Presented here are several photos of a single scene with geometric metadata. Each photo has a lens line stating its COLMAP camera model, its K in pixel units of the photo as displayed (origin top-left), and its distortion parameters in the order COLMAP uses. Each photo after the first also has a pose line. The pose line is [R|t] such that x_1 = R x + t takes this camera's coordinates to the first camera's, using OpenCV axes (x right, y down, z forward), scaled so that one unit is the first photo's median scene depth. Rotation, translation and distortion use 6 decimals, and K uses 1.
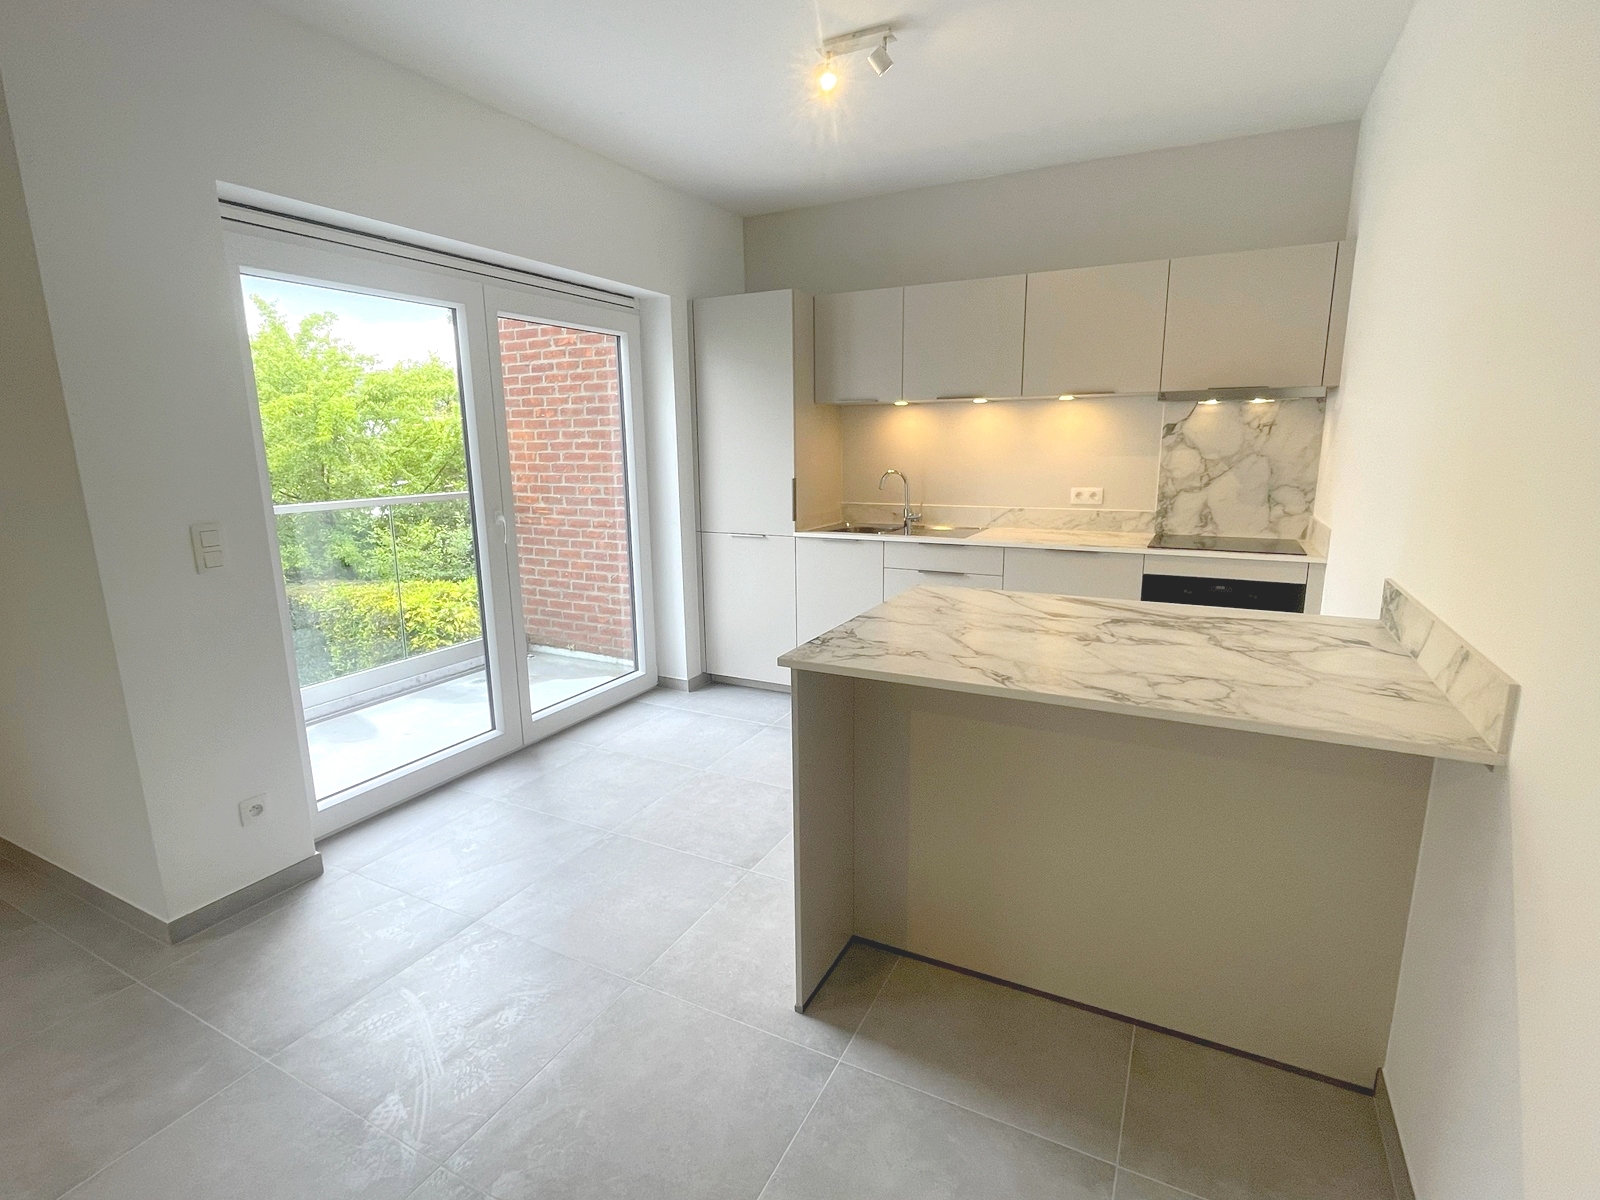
lens RADIAL K [[775.1, 0, 806.7], [0, 775.1, 593.7], [0, 0, 1]] dist [-0.001313, -0.000417]
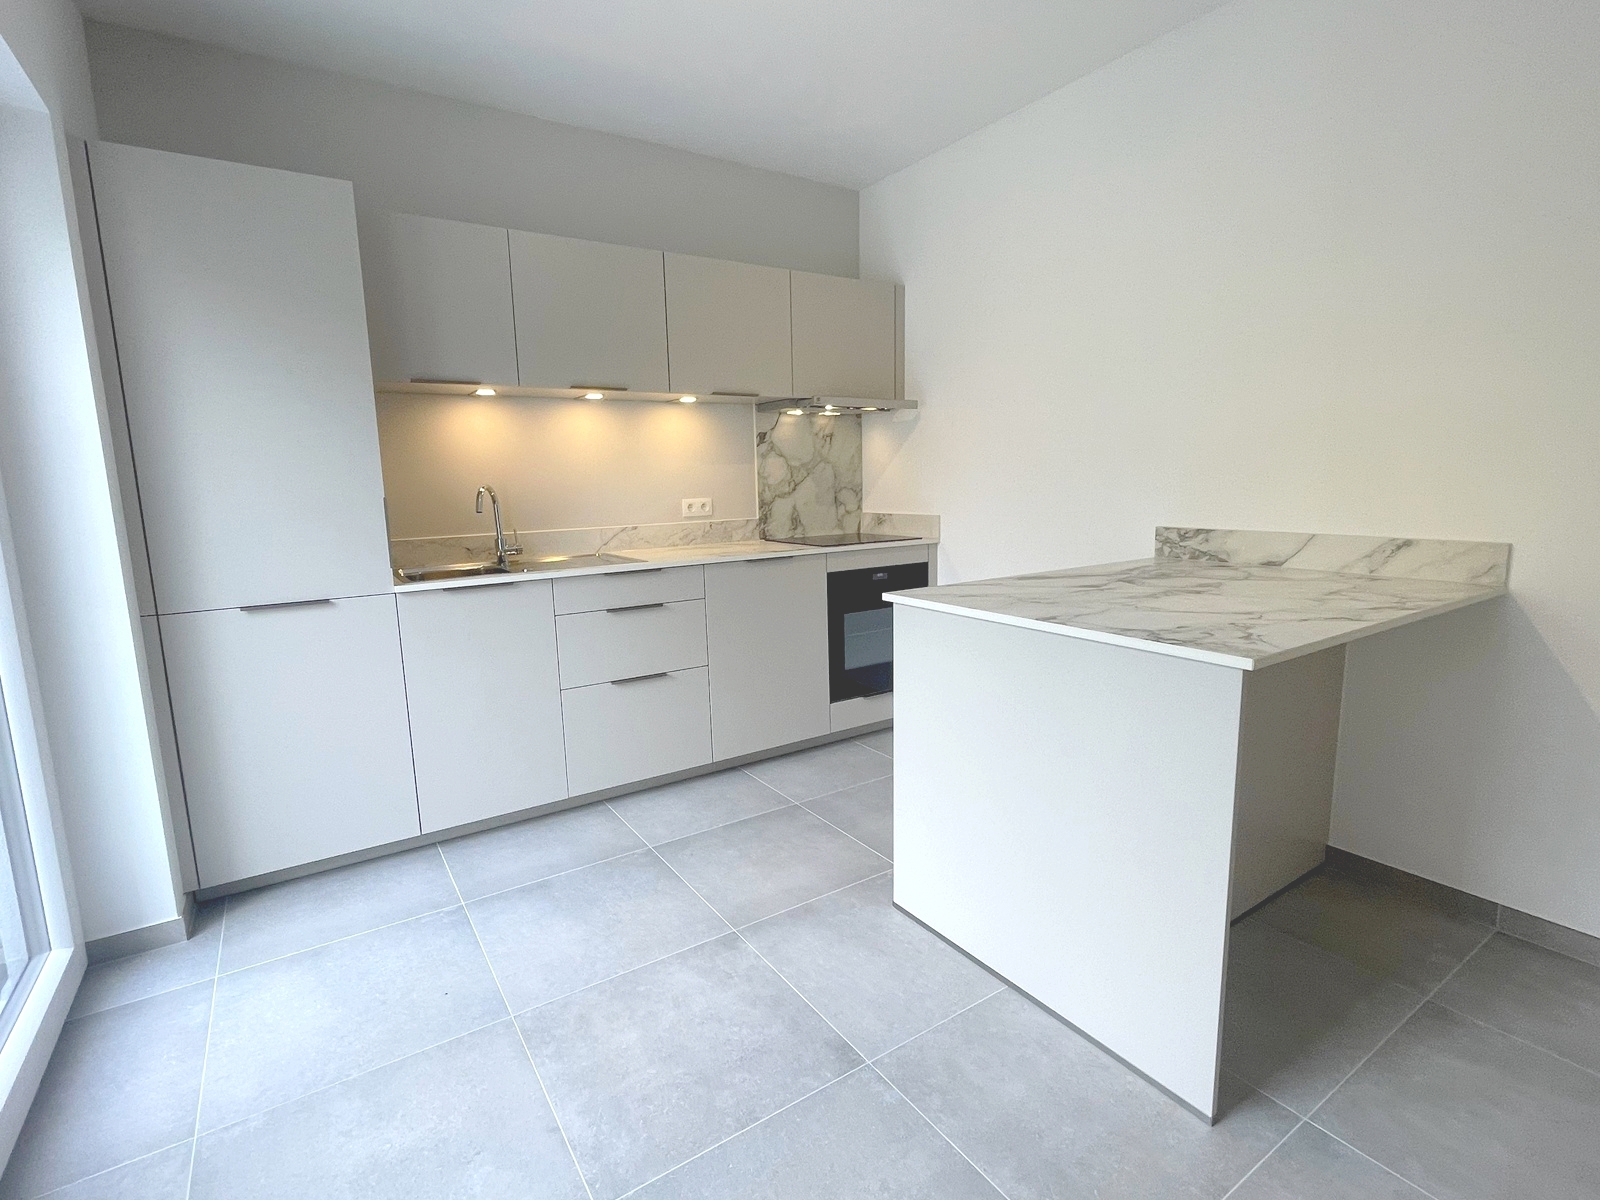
lens RADIAL K [[775.1, 0, 803.9], [0, 775.1, 593.6], [0, 0, 1]] dist [-0.001313, -0.000417]
pose [[0.493639, -0.131949, 0.859599, -0.377967], [0.187231, 0.981369, 0.043121, -0.039314], [-0.849274, 0.139657, 0.509147, 0.417864]]
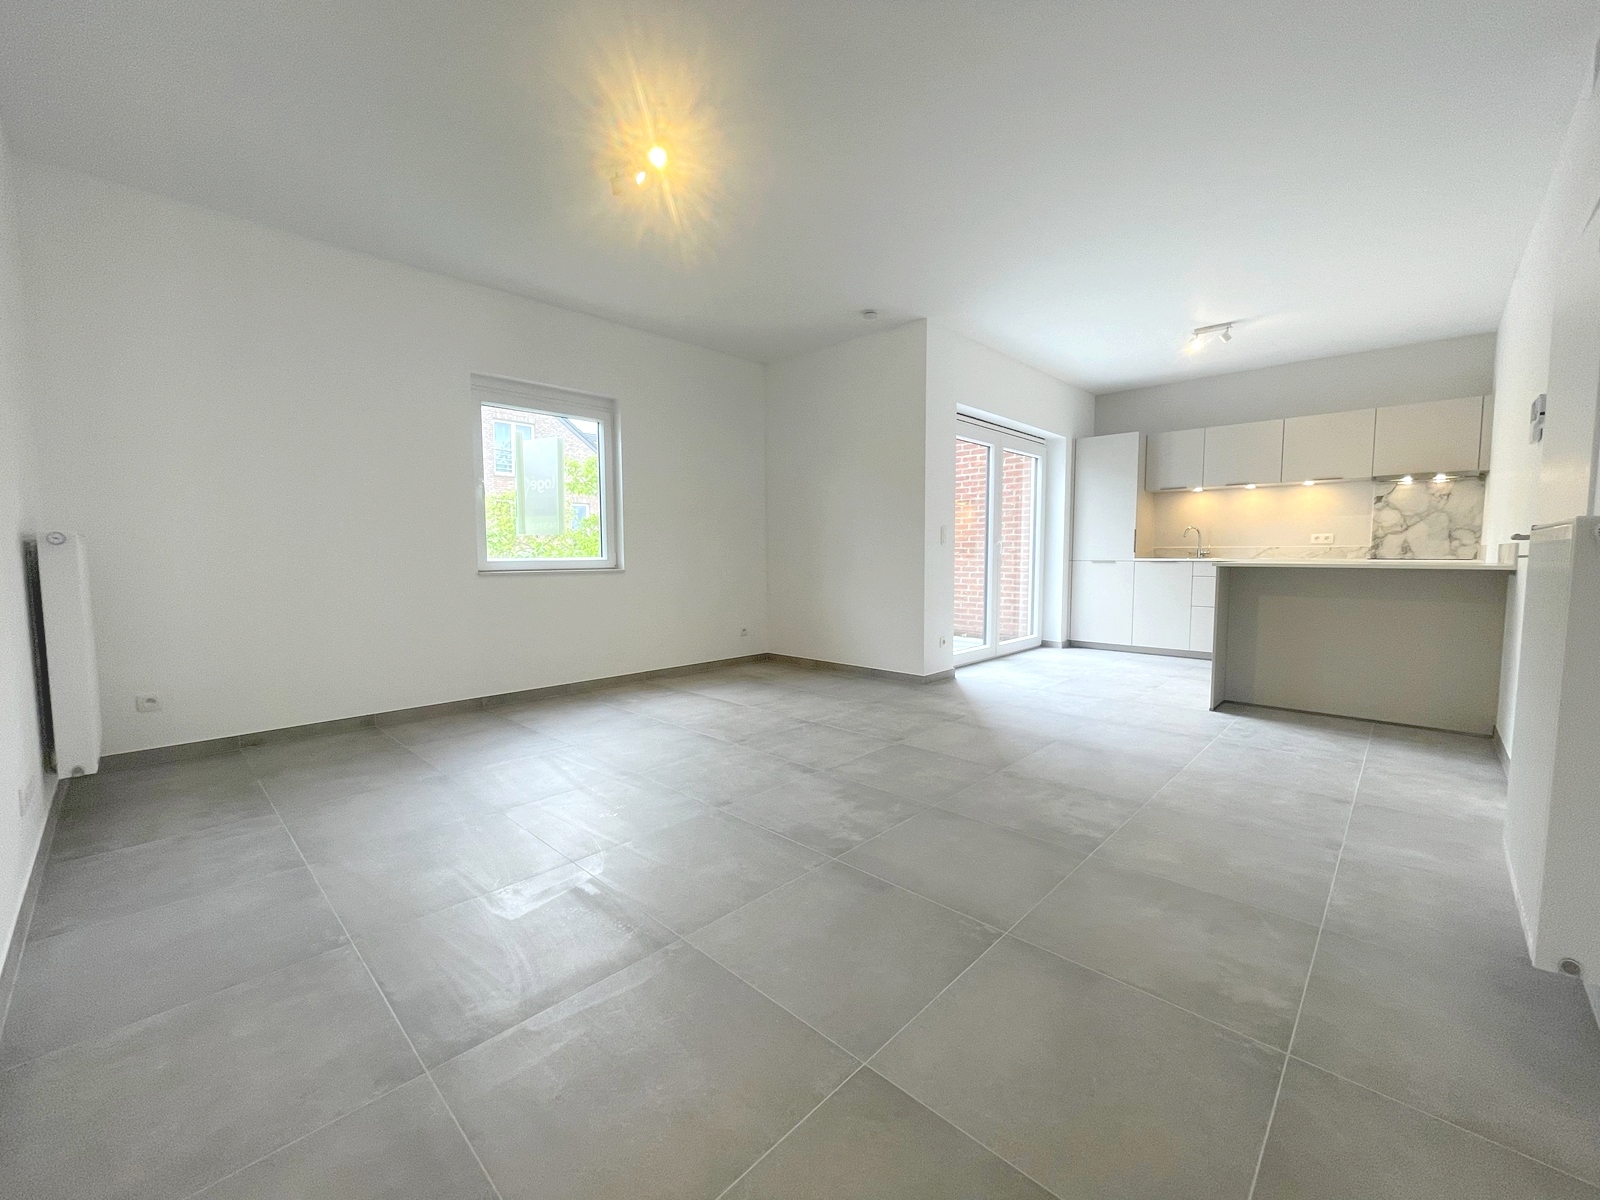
lens RADIAL K [[646.4, 0, 802.1], [0, 646.4, 597.0], [0, 0, 1]] dist [-0.003959, -0.000569]
pose [[0.957961, 0.029101, -0.285420, -0.330052], [-0.064613, 0.991168, -0.115803, 0.239007], [0.279529, 0.129377, 0.951381, -0.664519]]
